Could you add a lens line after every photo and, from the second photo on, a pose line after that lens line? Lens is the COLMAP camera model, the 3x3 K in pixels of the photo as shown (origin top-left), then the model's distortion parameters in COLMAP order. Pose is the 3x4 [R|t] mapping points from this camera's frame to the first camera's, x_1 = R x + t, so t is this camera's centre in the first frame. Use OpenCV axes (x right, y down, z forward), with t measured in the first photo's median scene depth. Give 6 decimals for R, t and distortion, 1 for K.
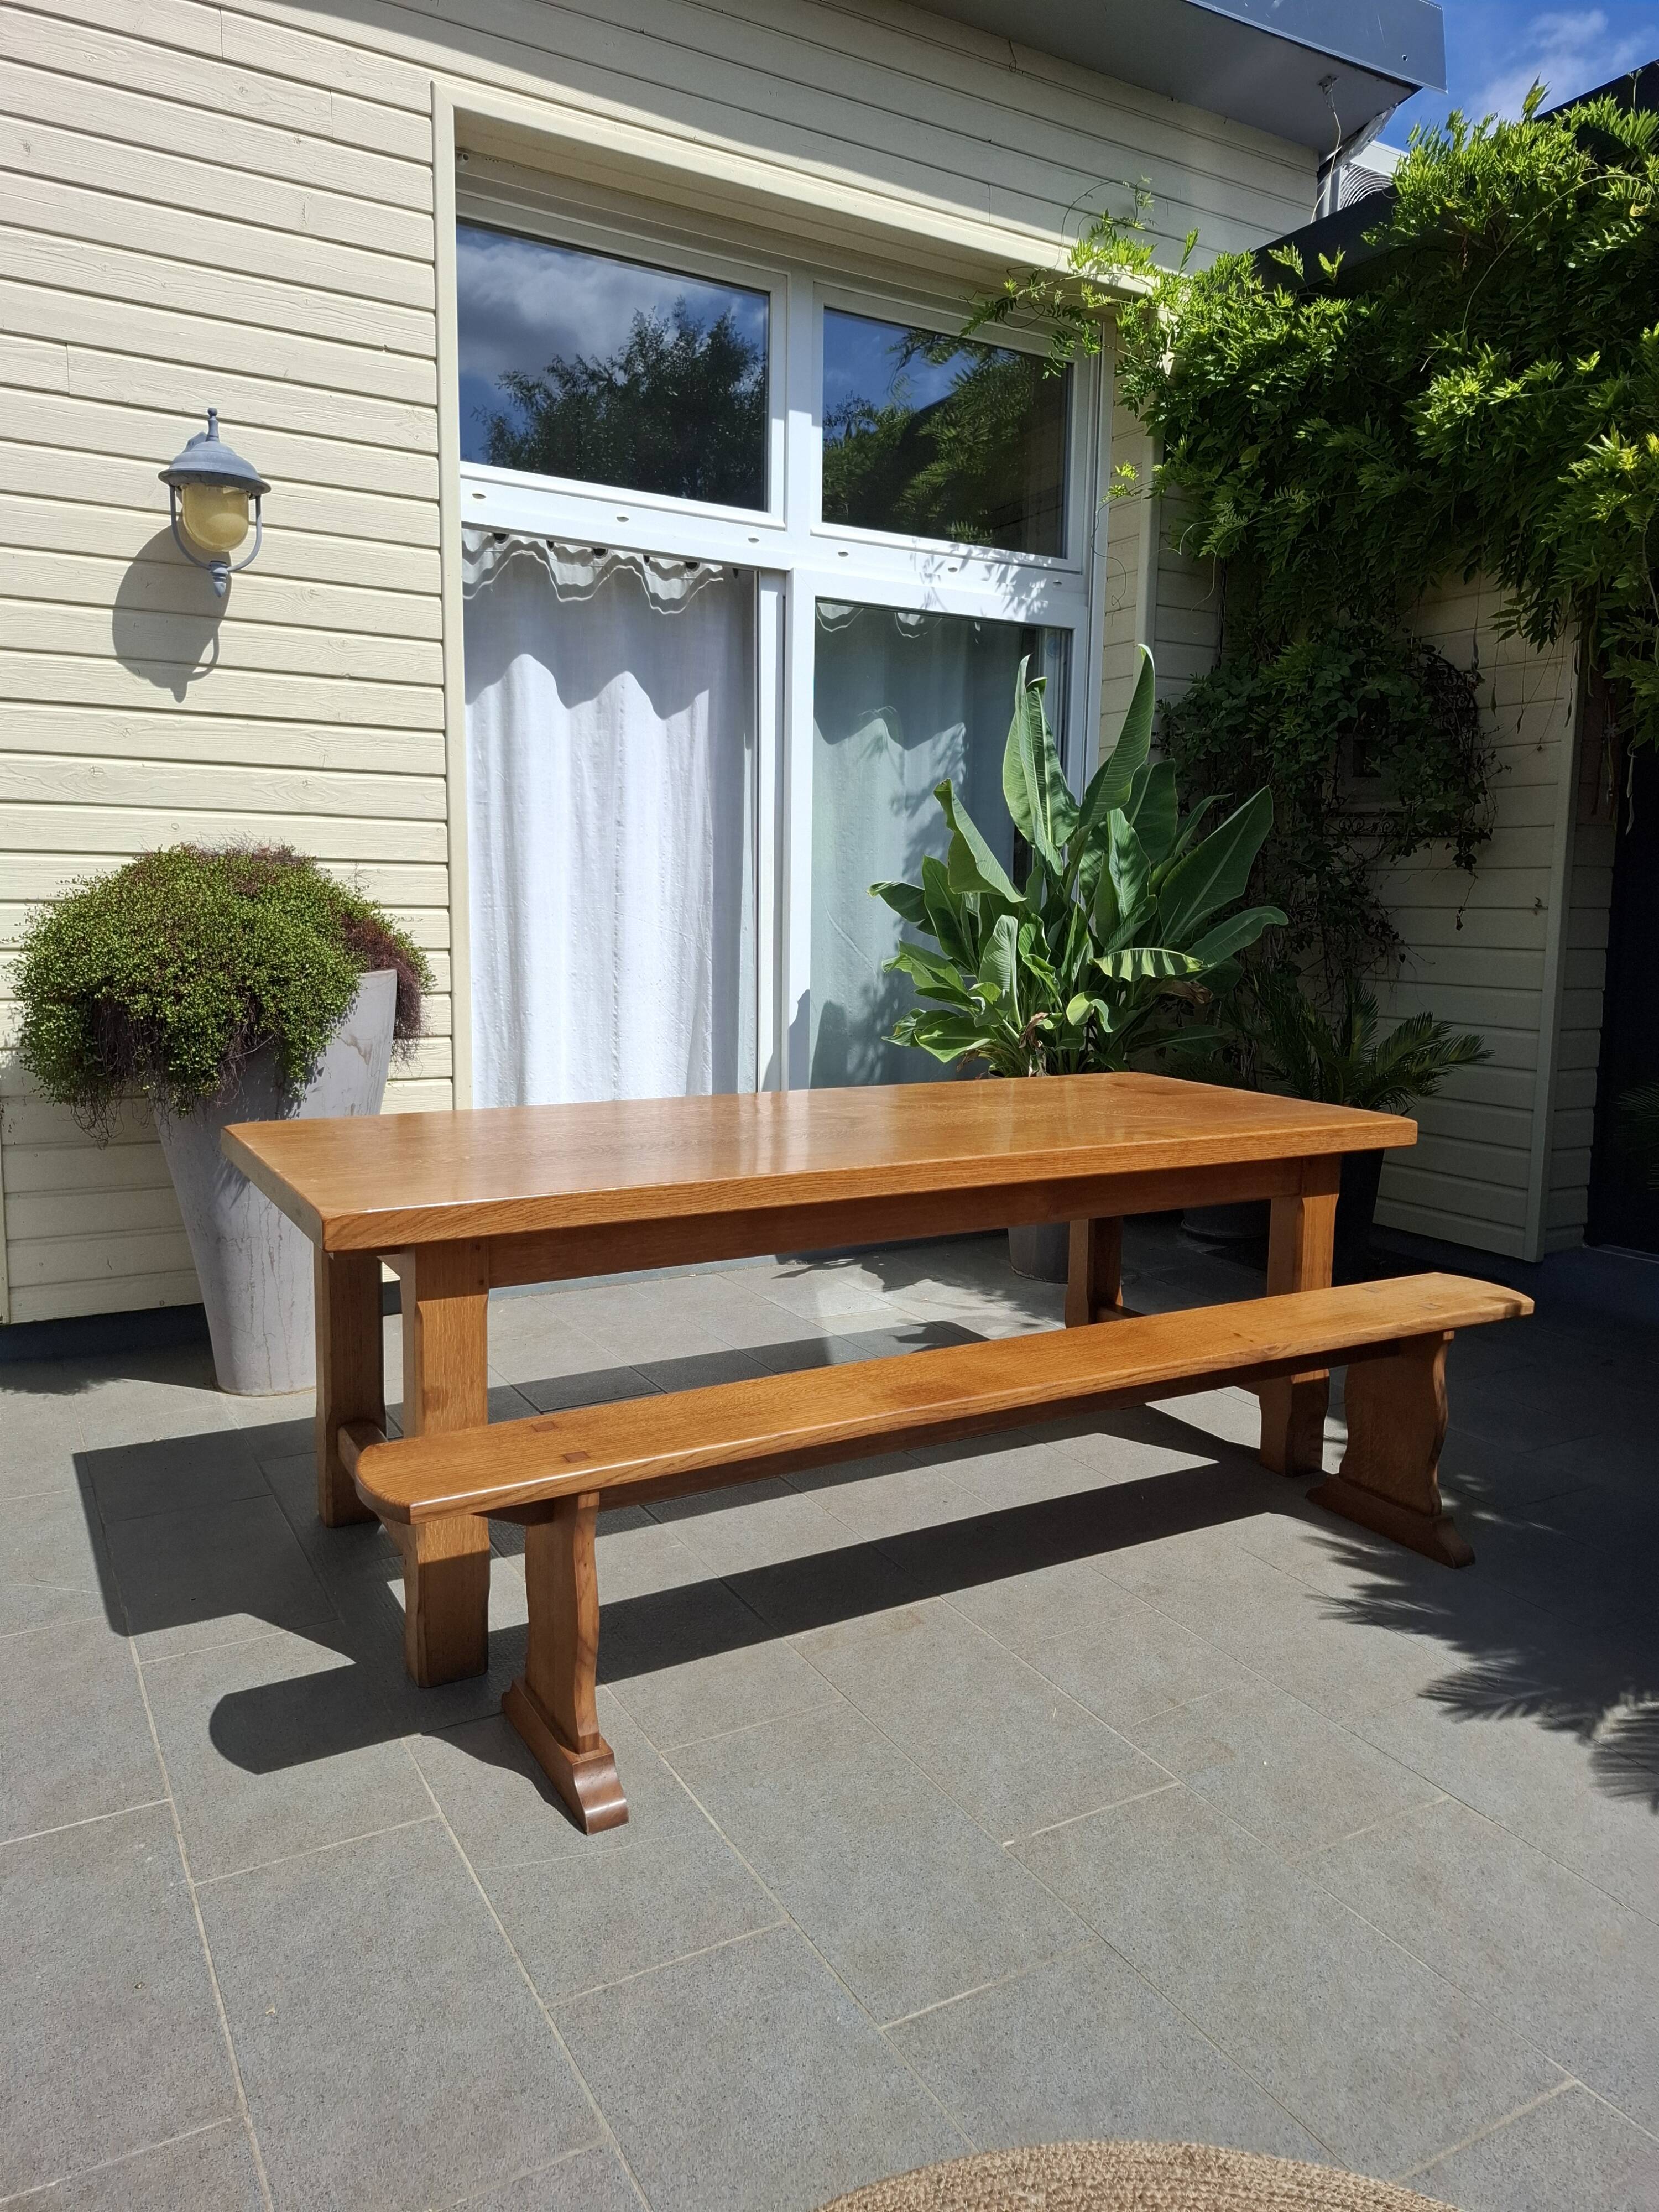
lens RADIAL K [[1542.7, 0, 855.5], [0, 1542.7, 1093.9], [0, 0, 1]] dist [0.051233, -0.055092]
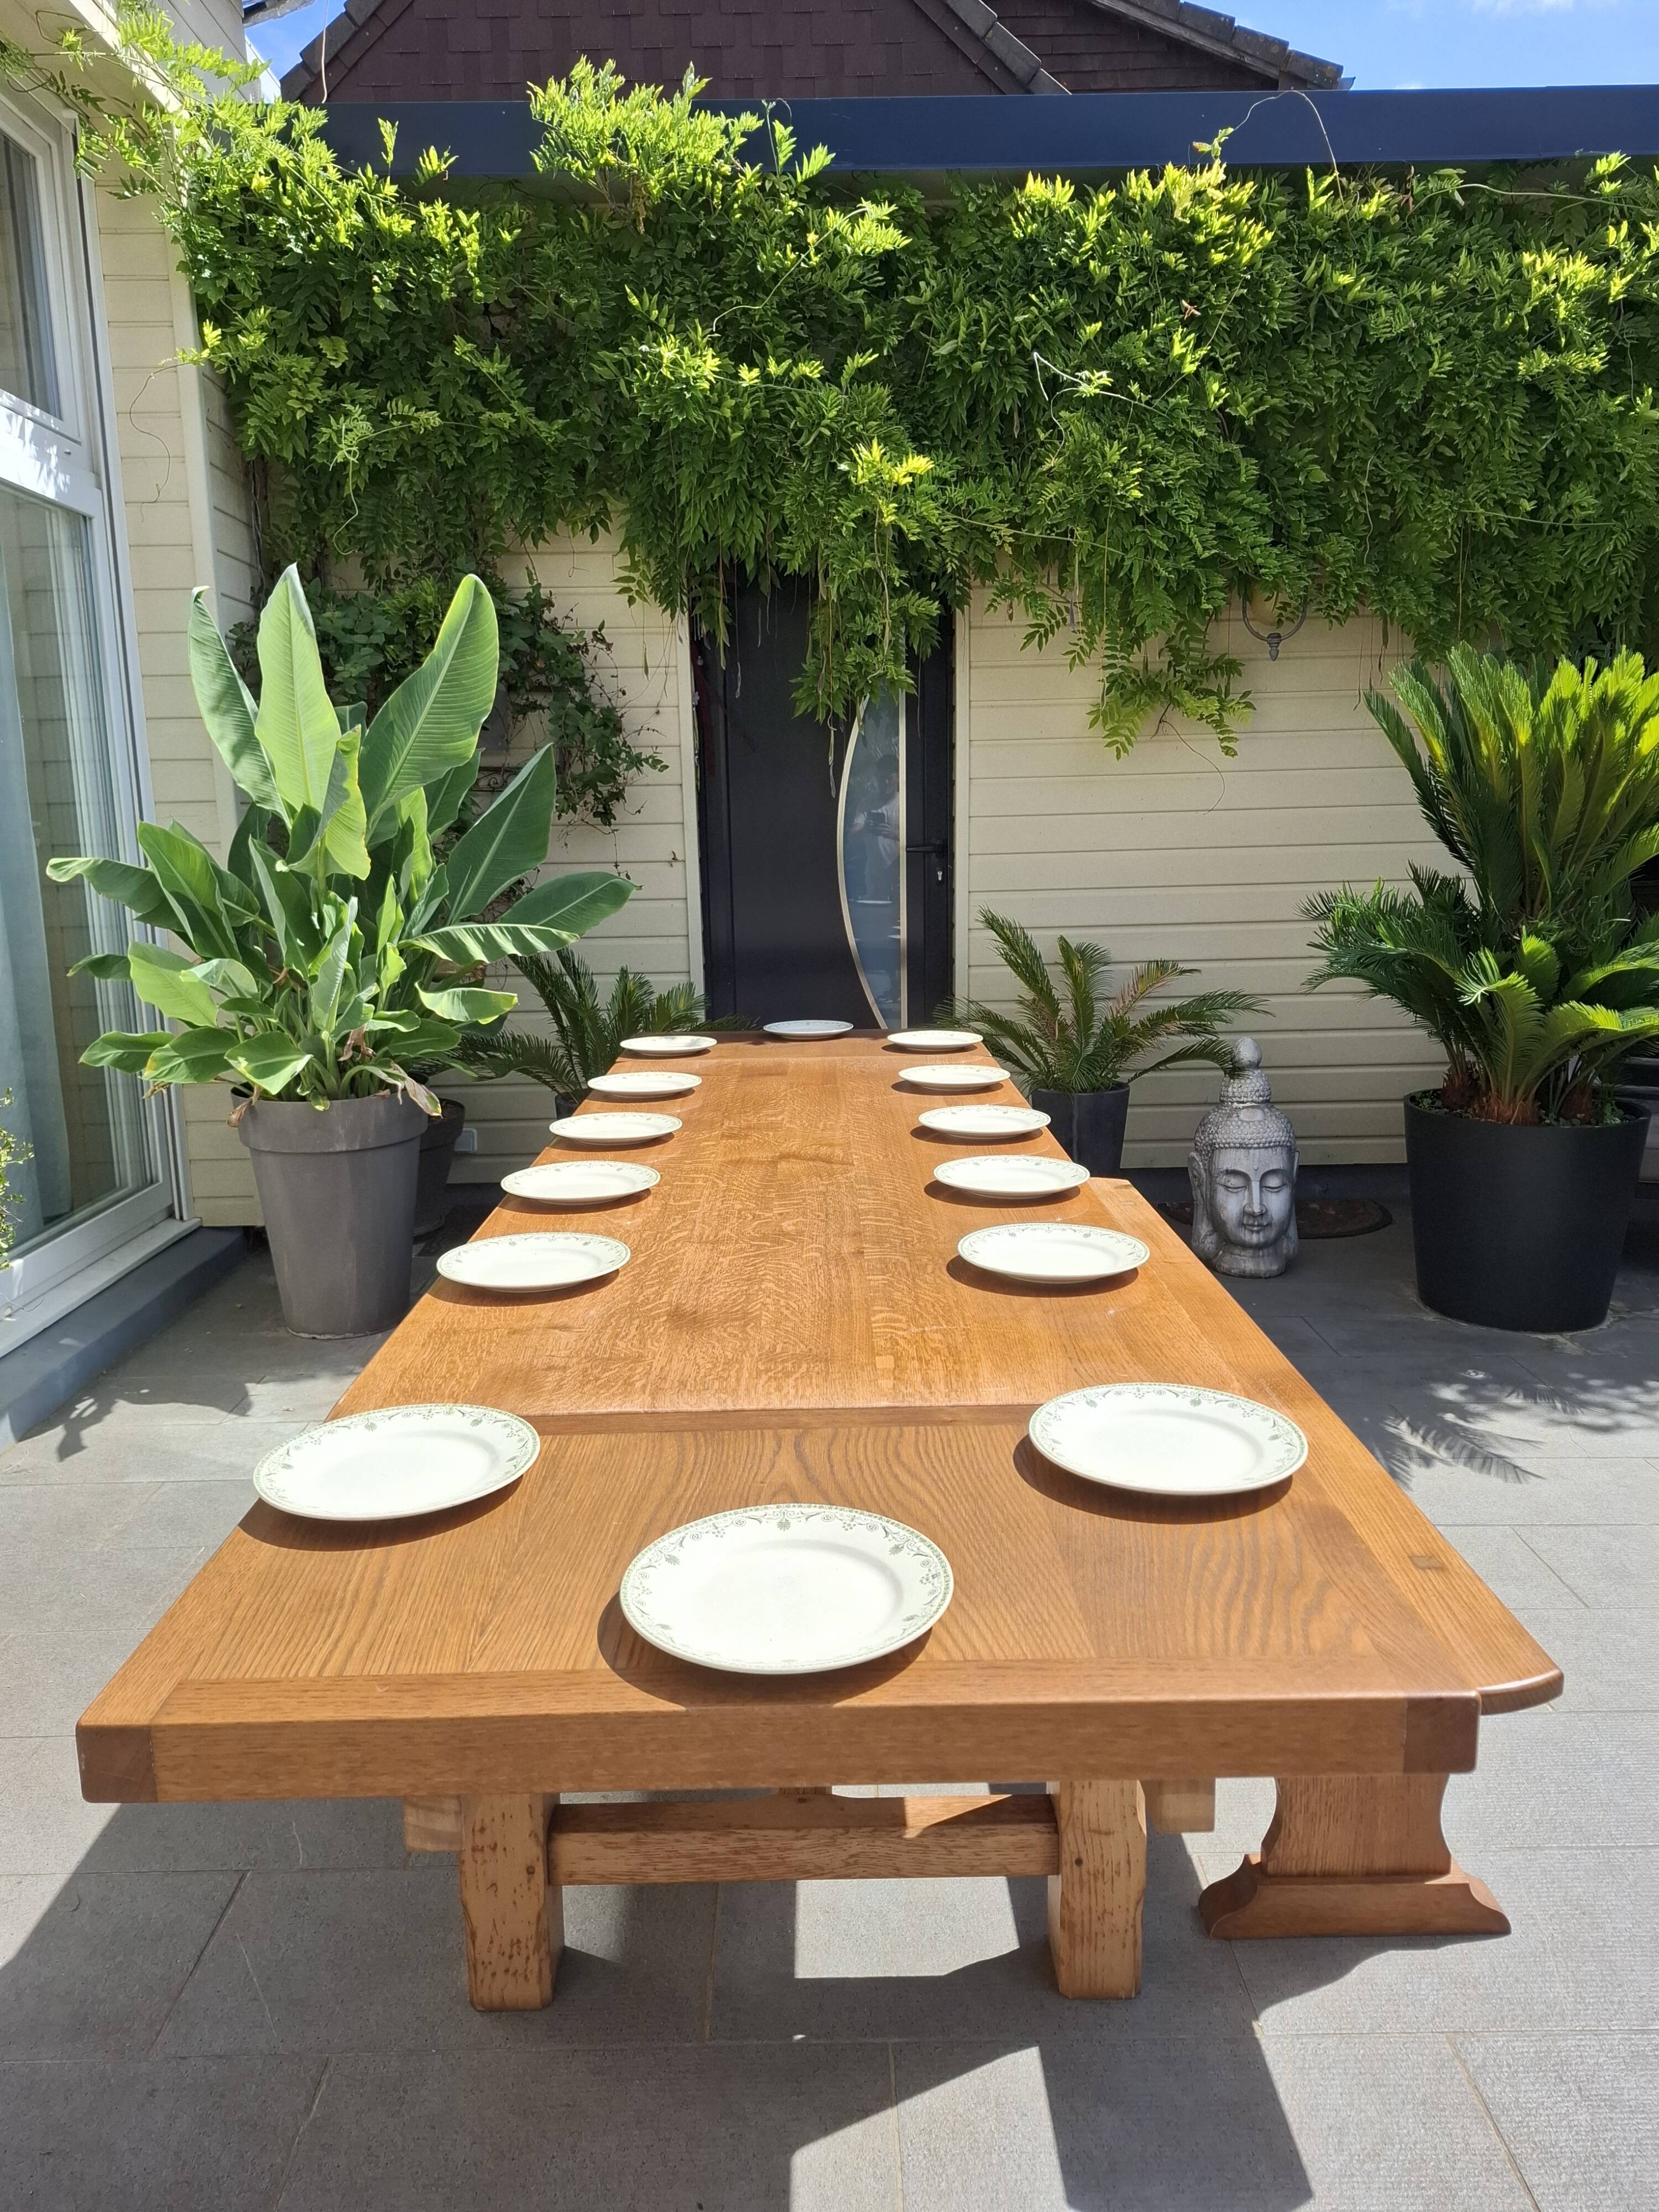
lens RADIAL K [[1542.7, 0, 833.4], [0, 1542.7, 1093.8], [0, 0, 1]] dist [0.051233, -0.055092]
pose [[0.485941, -0.176559, 0.855972, -0.476018], [0.135376, 0.982768, 0.125859, -0.081672], [-0.863444, 0.054718, 0.501469, 0.379730]]
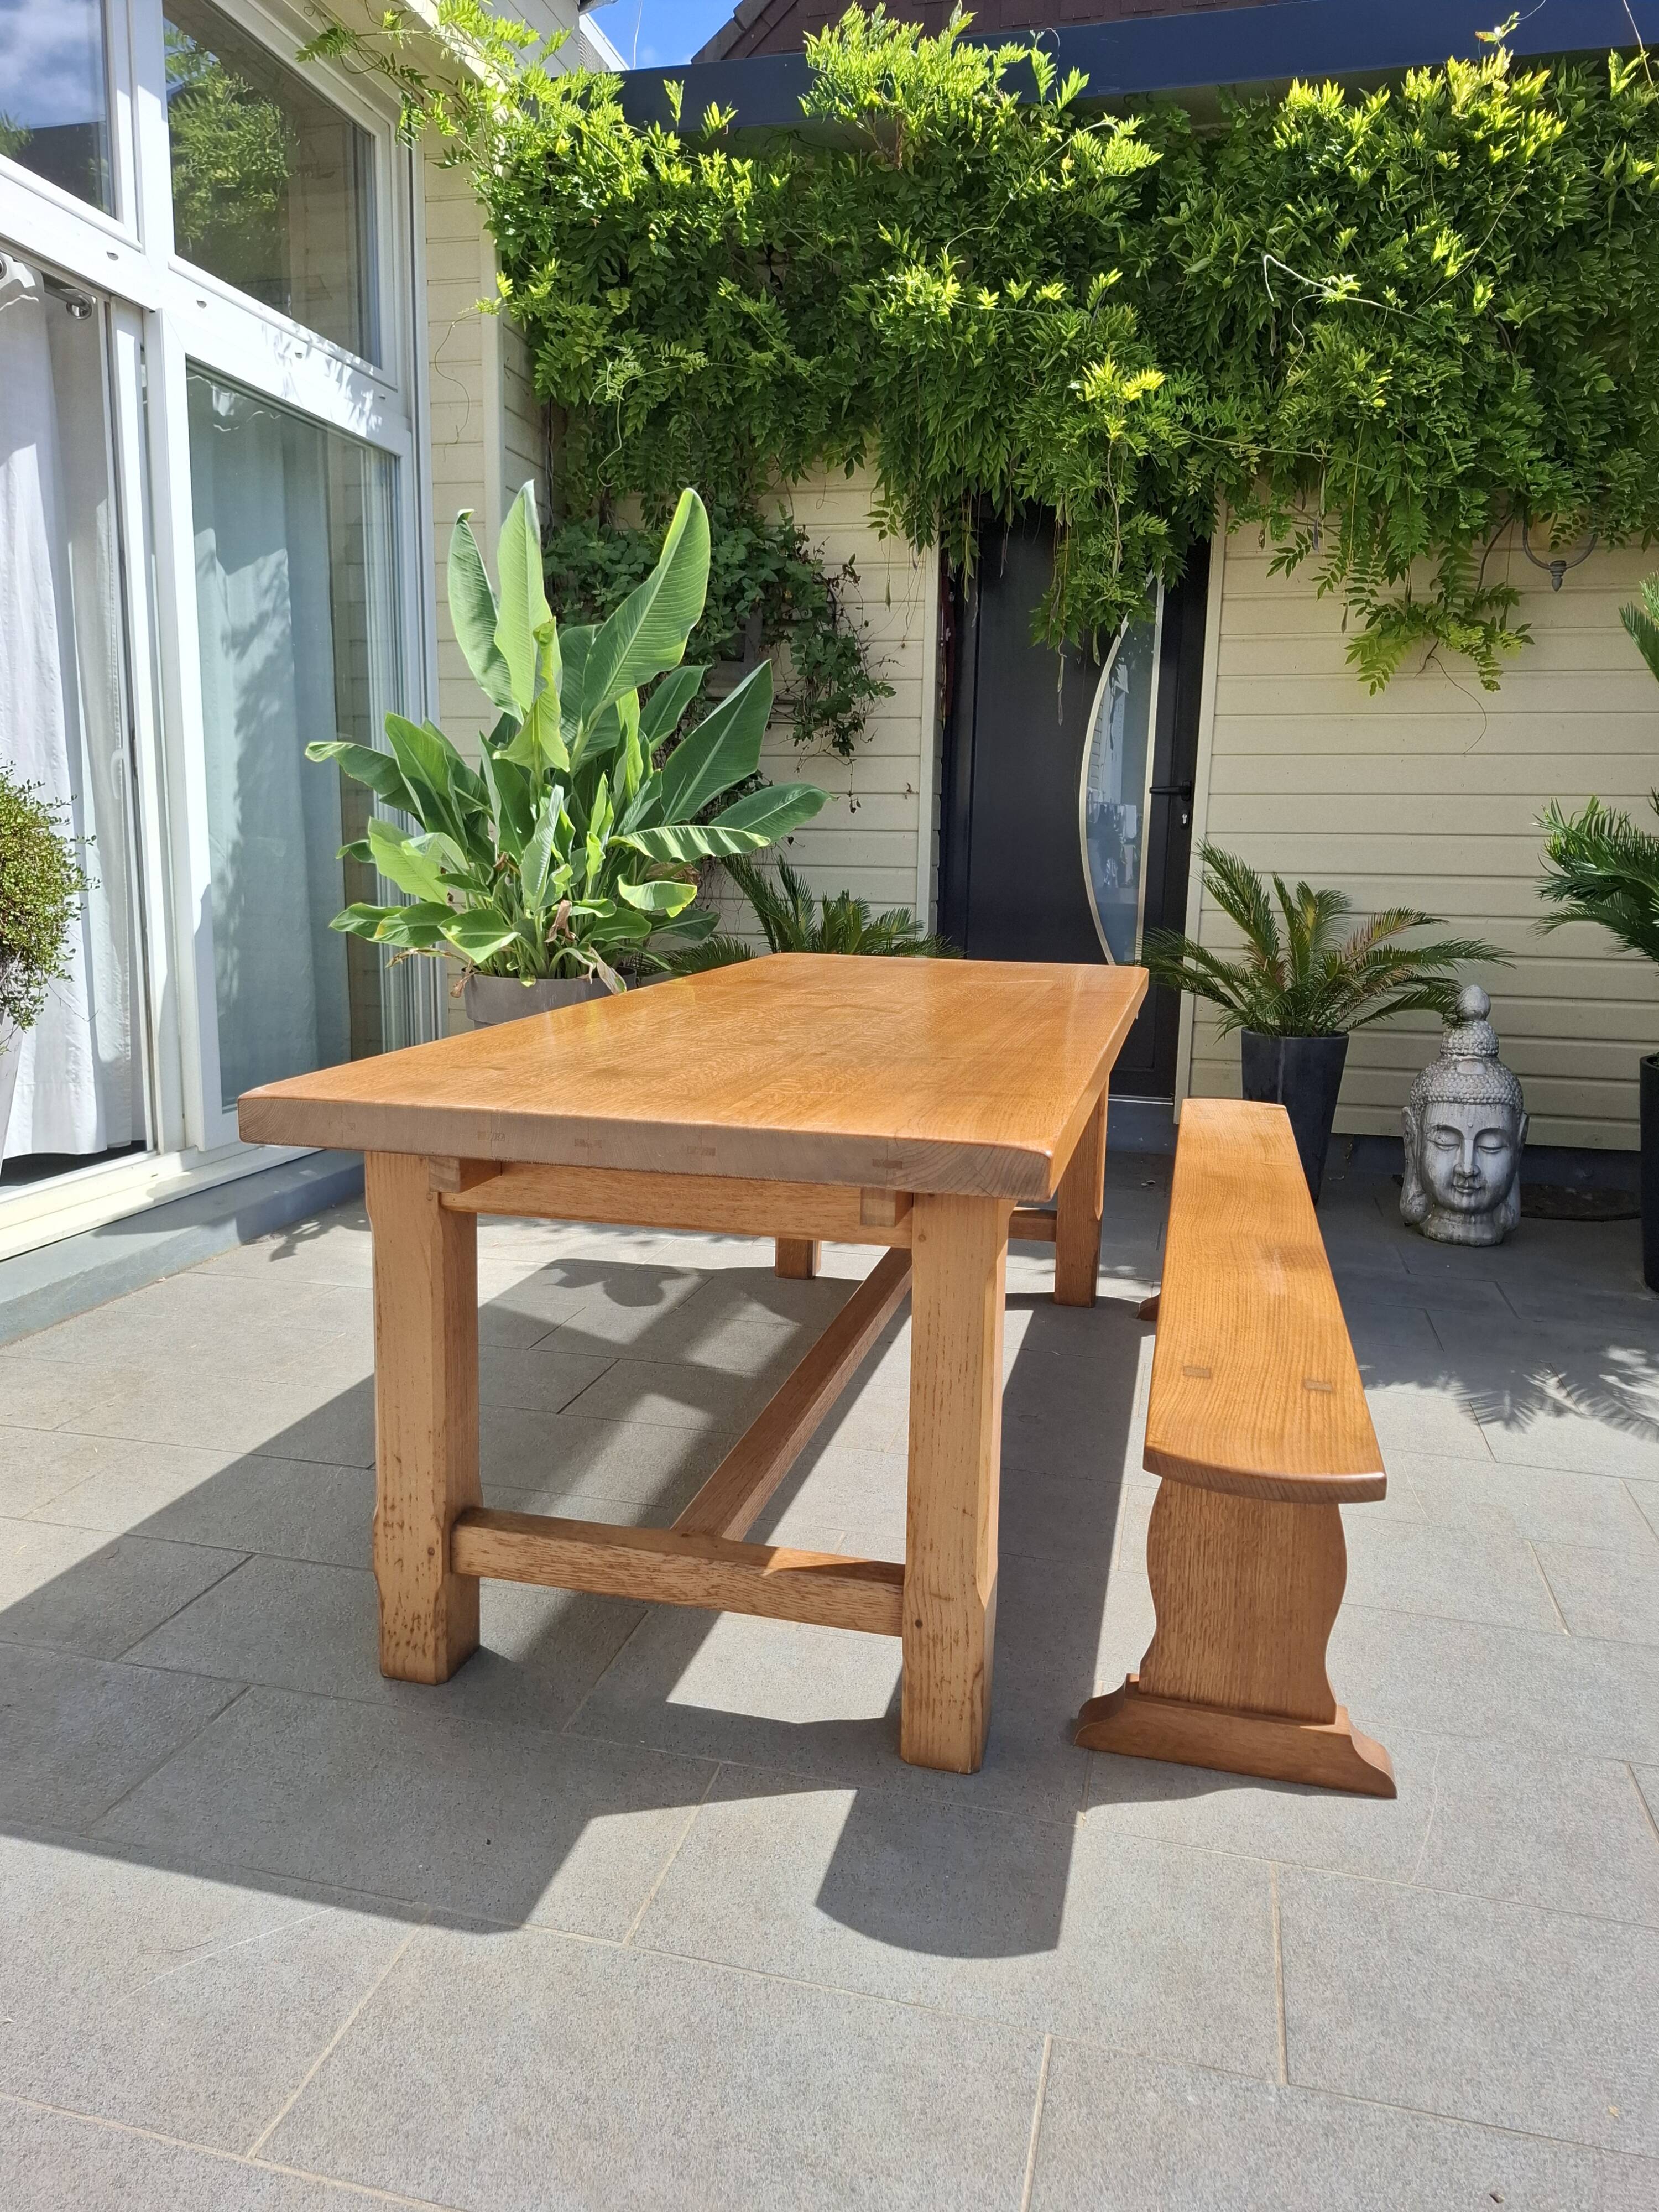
lens RADIAL K [[1542.7, 0, 826.4], [0, 1542.7, 1094.8], [0, 0, 1]] dist [0.051233, -0.055092]
pose [[0.692949, -0.123046, 0.710409, -0.428797], [0.082982, 0.992393, 0.090945, -0.009423], [-0.716195, -0.004069, 0.697888, 0.275950]]
